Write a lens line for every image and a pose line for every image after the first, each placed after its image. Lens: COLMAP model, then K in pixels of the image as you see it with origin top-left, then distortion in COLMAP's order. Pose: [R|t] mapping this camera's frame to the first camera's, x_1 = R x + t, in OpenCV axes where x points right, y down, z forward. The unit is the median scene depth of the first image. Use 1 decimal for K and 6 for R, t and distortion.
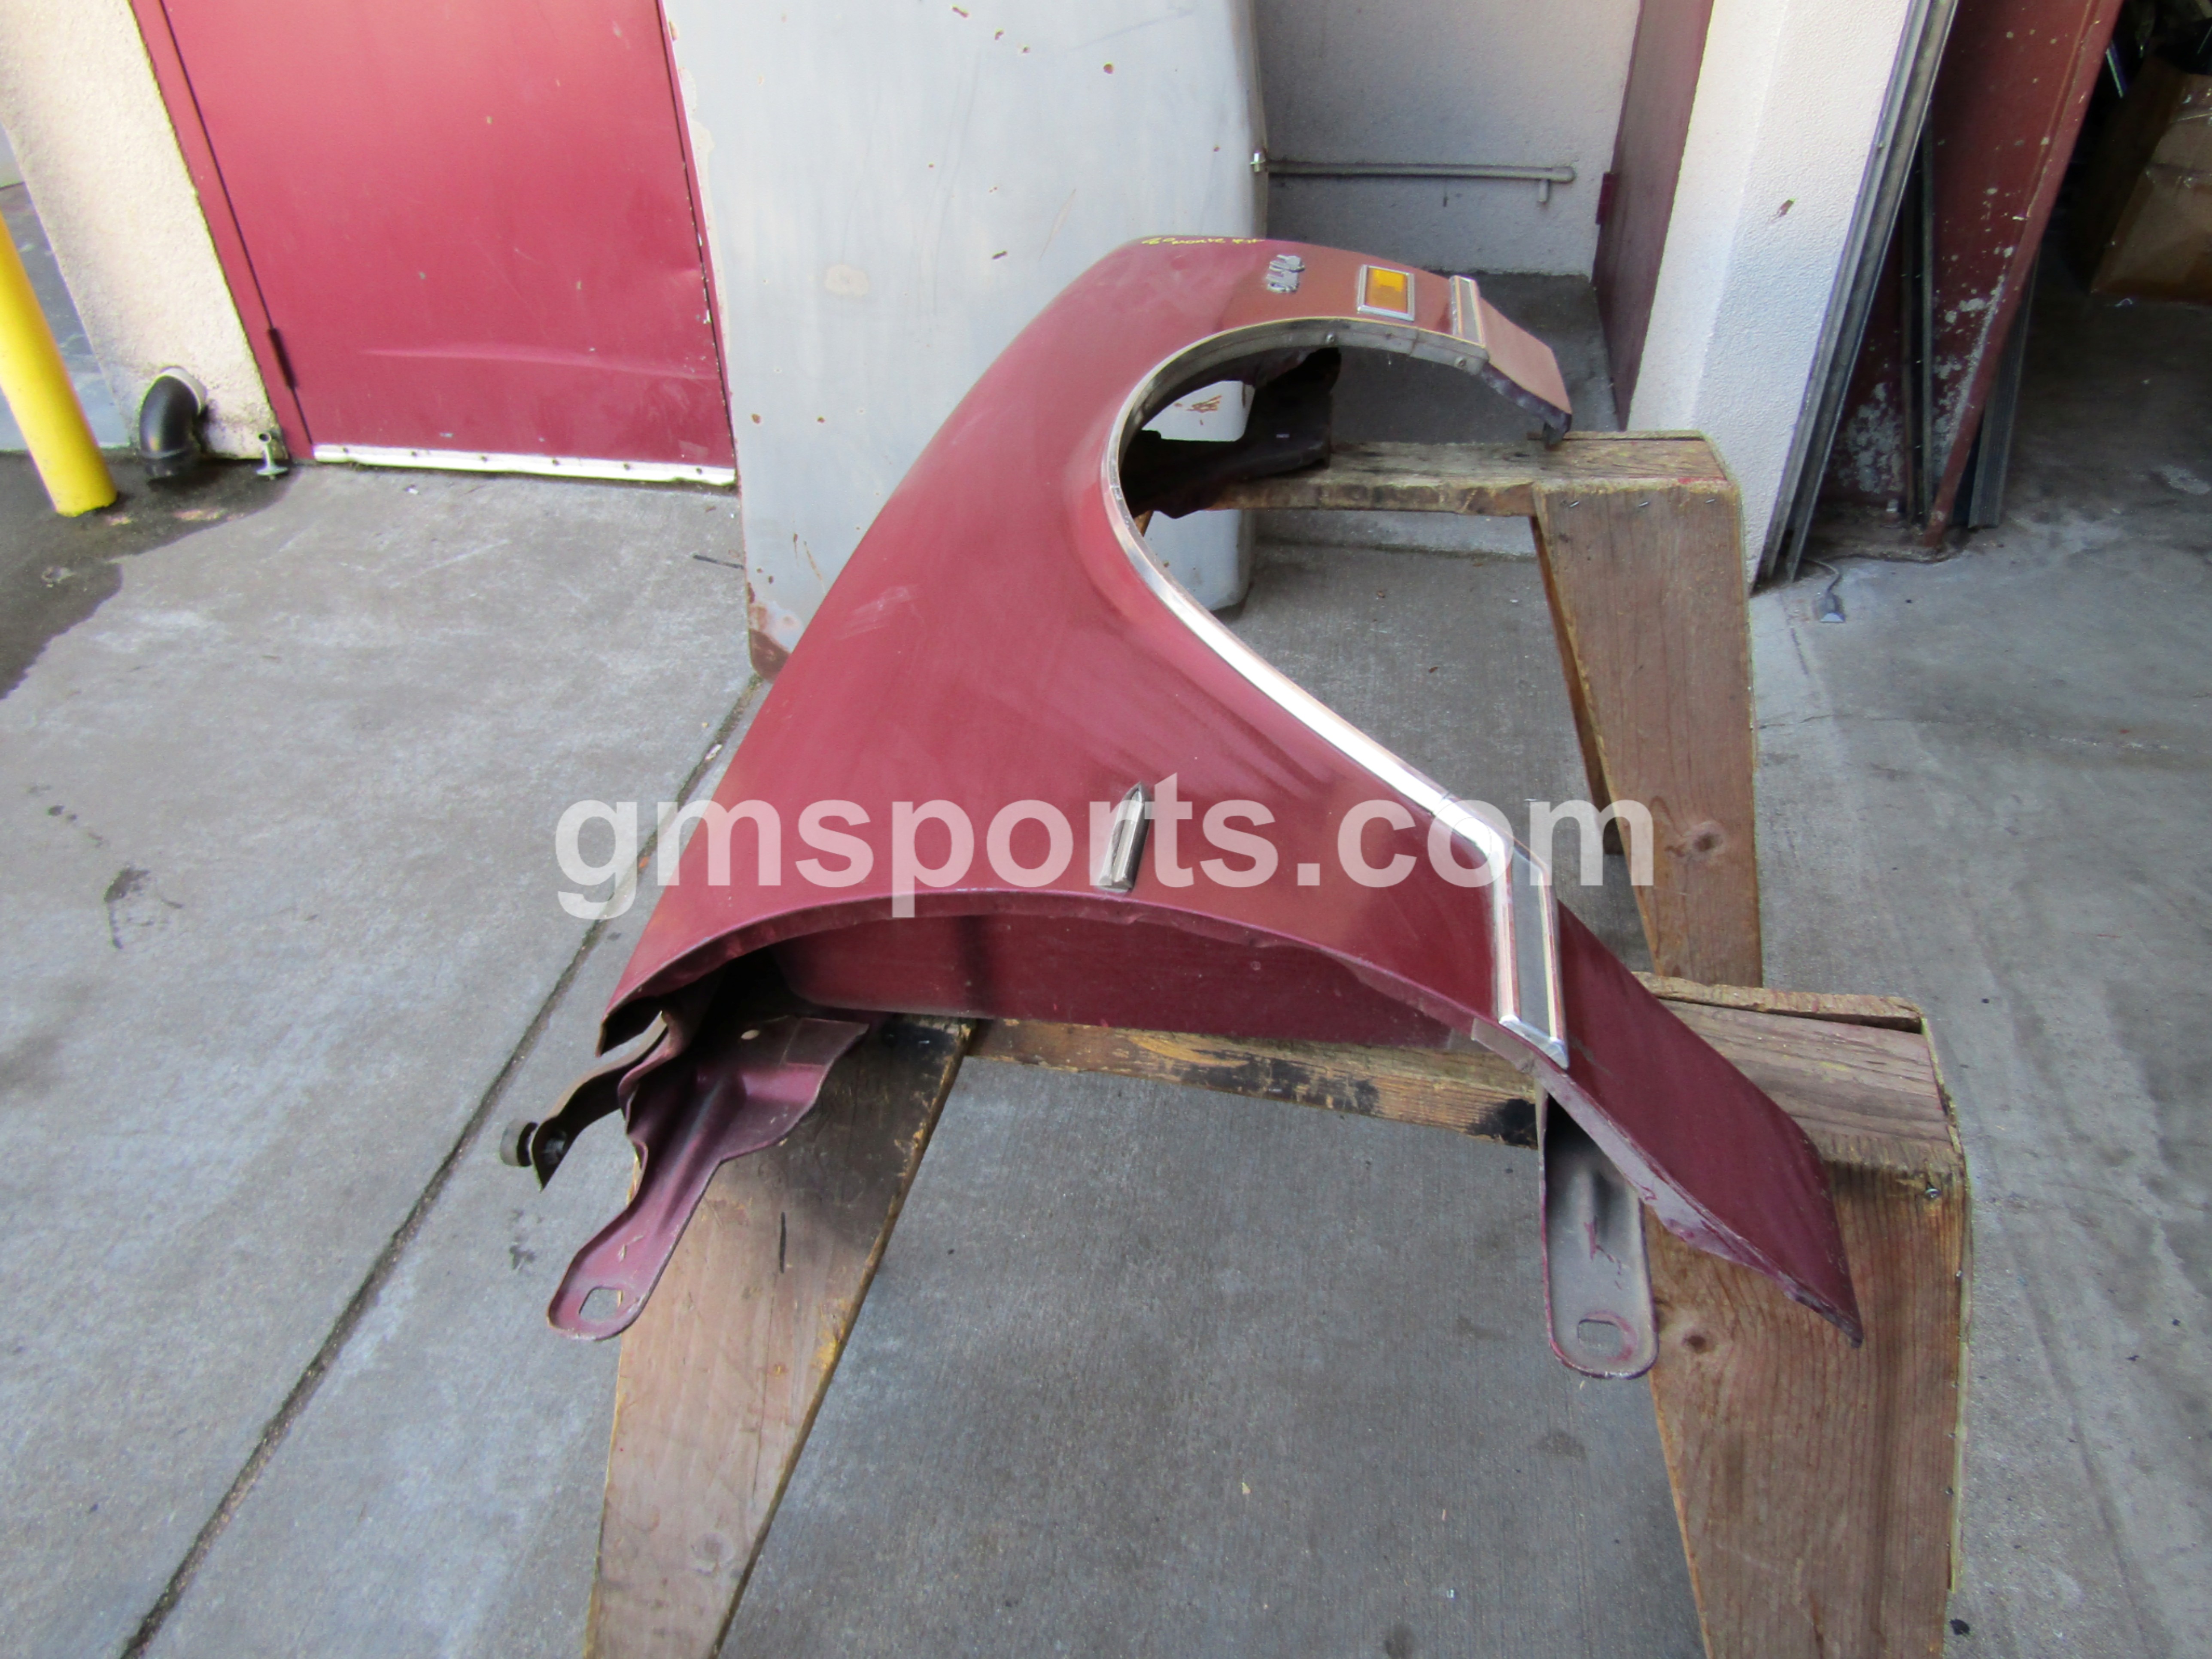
lens RADIAL K [[1584.0, 0, 1113.0], [0, 1584.0, 834.8], [0, 0, 1]] dist [-0.004185, -0.006515]
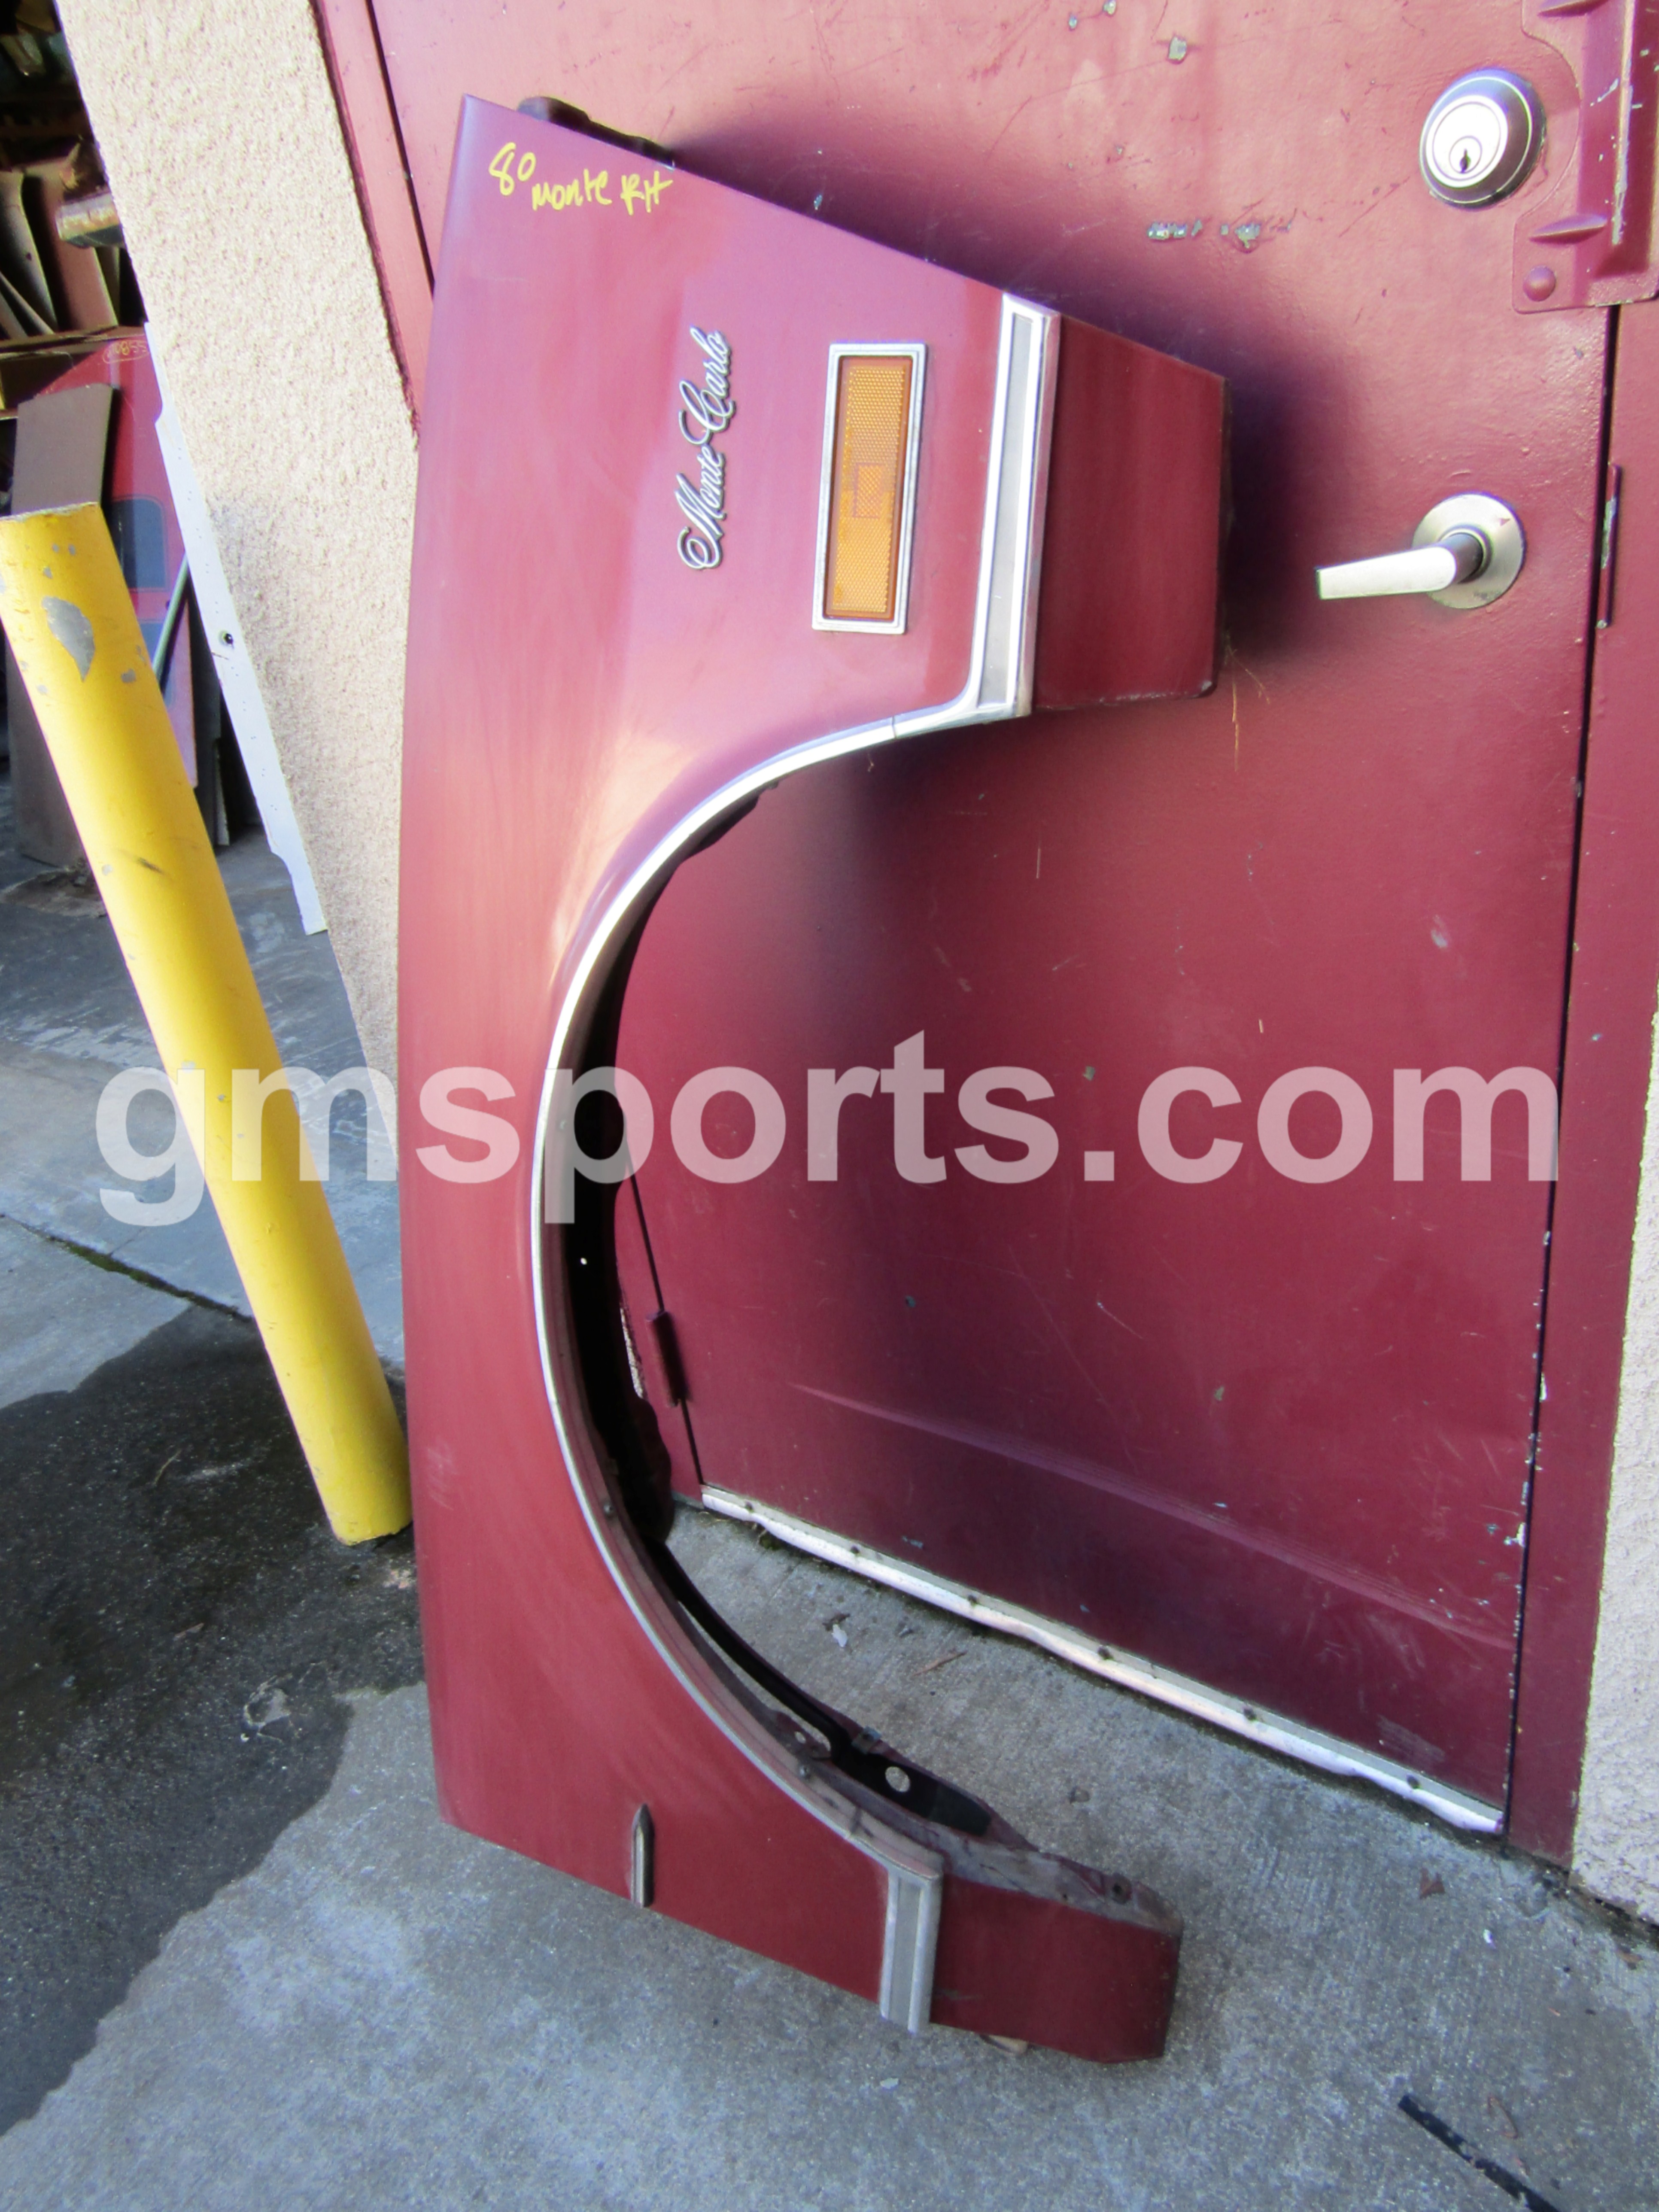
lens RADIAL K [[1579.8, 0, 839.1], [0, 1579.8, 1106.6], [0, 0, 1]] dist [-0.005433, -0.003199]
pose [[0.886003, 0.103710, -0.451933, -0.322016], [-0.169258, 0.979747, -0.106992, -0.490201], [0.431684, 0.171289, 0.885612, 0.727070]]
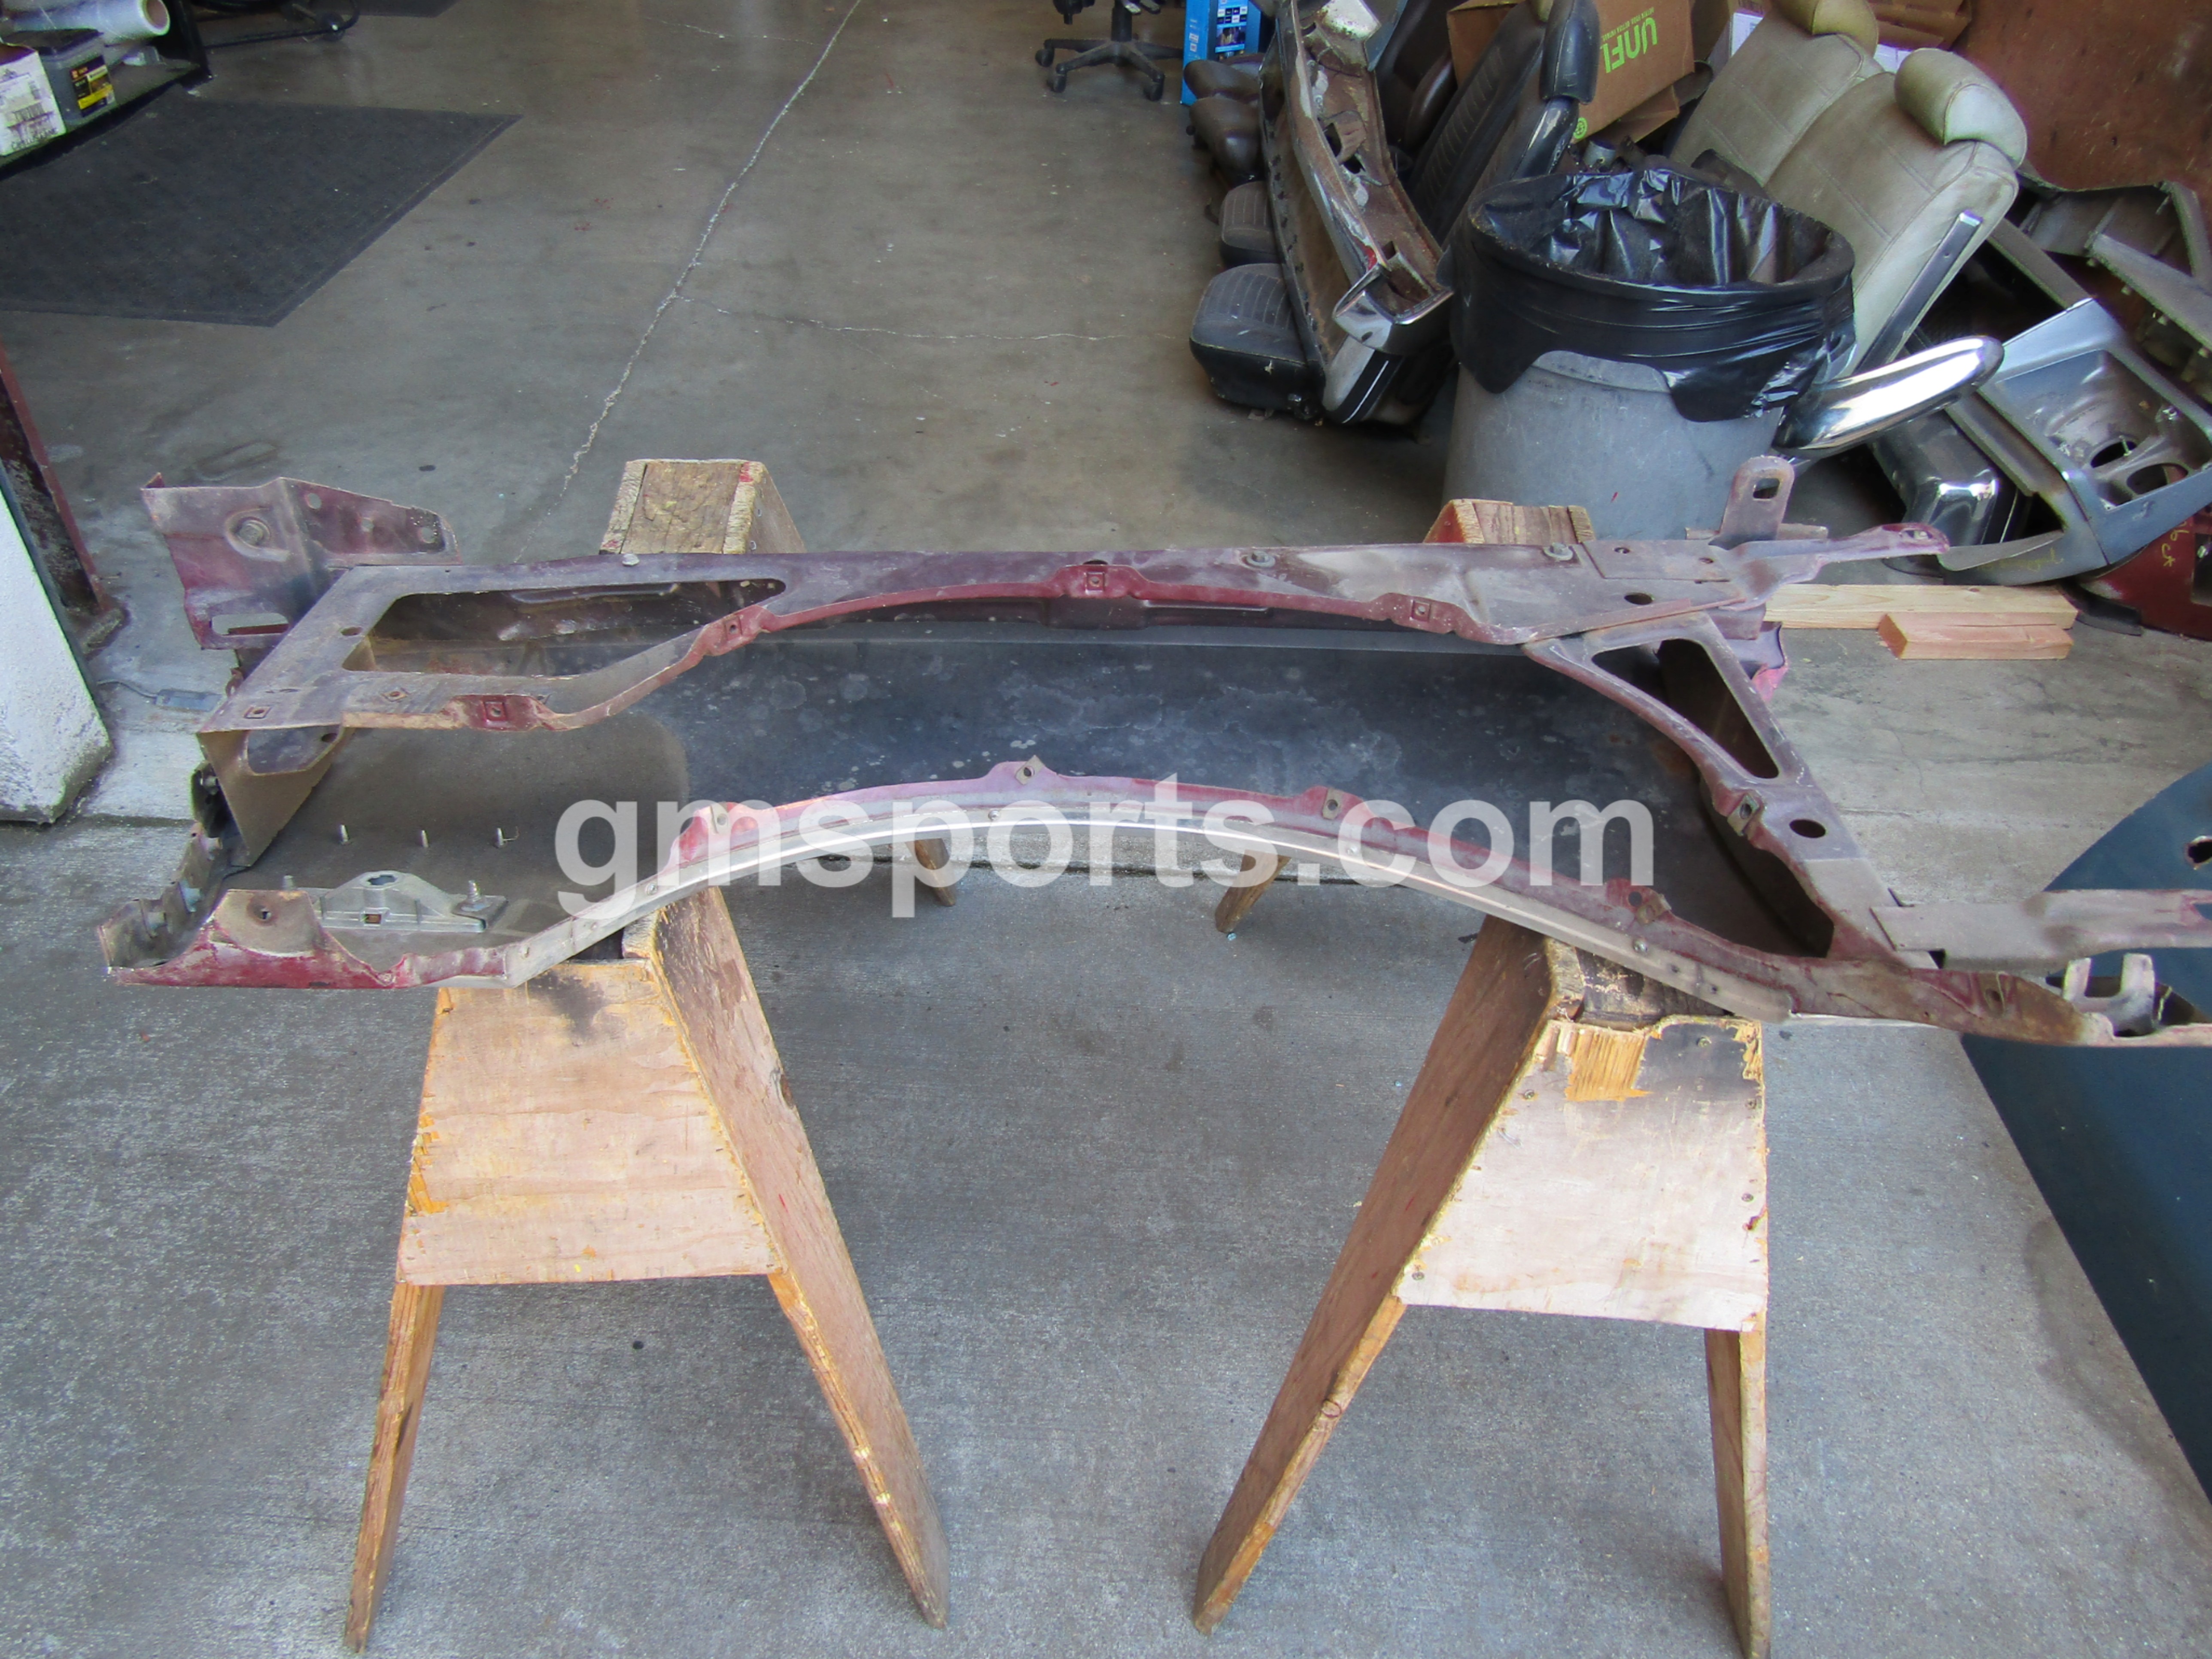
lens RADIAL K [[1584.1, 0, 1106.0], [0, 1584.1, 829.5], [0, 0, 1]] dist [-0.004489, -0.003826]
pose [[-0.143940, -0.628129, 0.764679, -0.452062], [0.564146, 0.582777, 0.584902, -0.414857], [-0.813032, 0.515581, 0.270472, 0.461385]]
